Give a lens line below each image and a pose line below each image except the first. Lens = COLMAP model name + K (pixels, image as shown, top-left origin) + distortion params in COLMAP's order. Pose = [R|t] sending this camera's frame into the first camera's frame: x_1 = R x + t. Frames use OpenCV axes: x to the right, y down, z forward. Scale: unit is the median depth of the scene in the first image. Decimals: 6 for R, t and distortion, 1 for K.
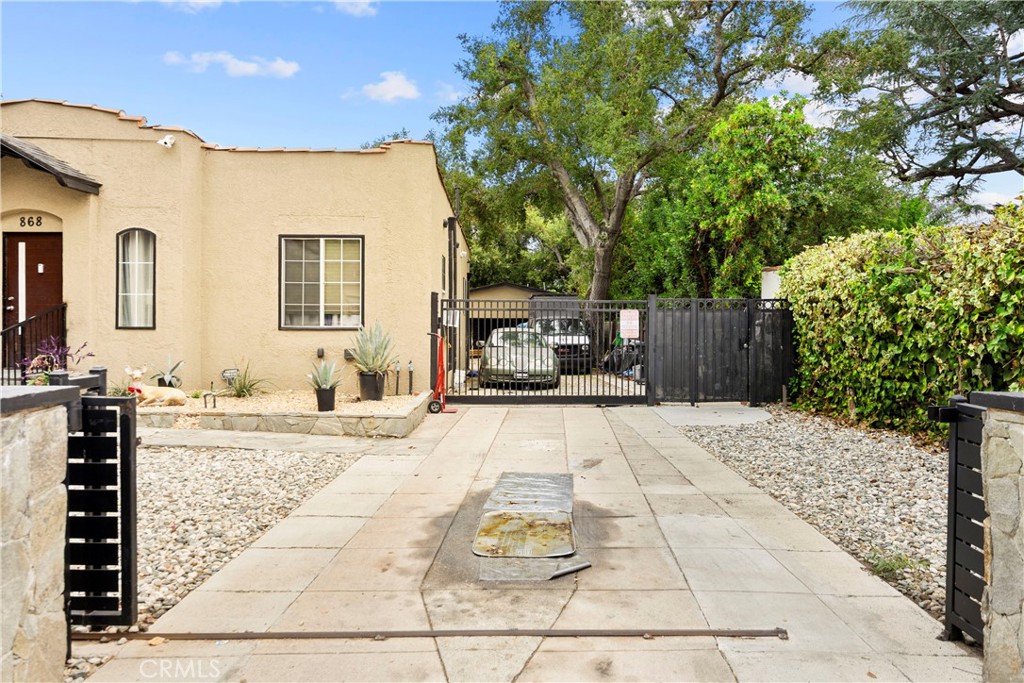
lens RADIAL K [[649.8, 0, 515.1], [0, 649.8, 324.2], [0, 0, 1]] dist [-0.010298, -0.000868]
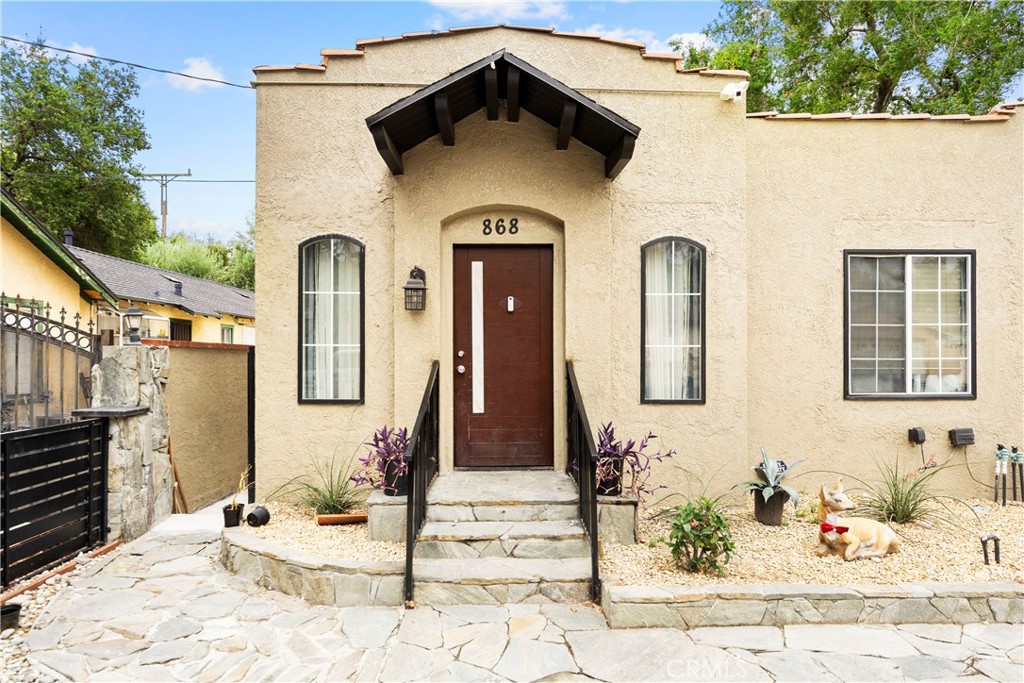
lens RADIAL K [[612.6, 0, 511.0], [0, 612.6, 359.1], [0, 0, 1]] dist [-0.004513, -0.002140]
pose [[0.999949, -0.005016, -0.008737, -0.724524], [0.004996, 0.999985, -0.002316, -0.032871], [0.008748, 0.002272, 0.999959, 0.419966]]
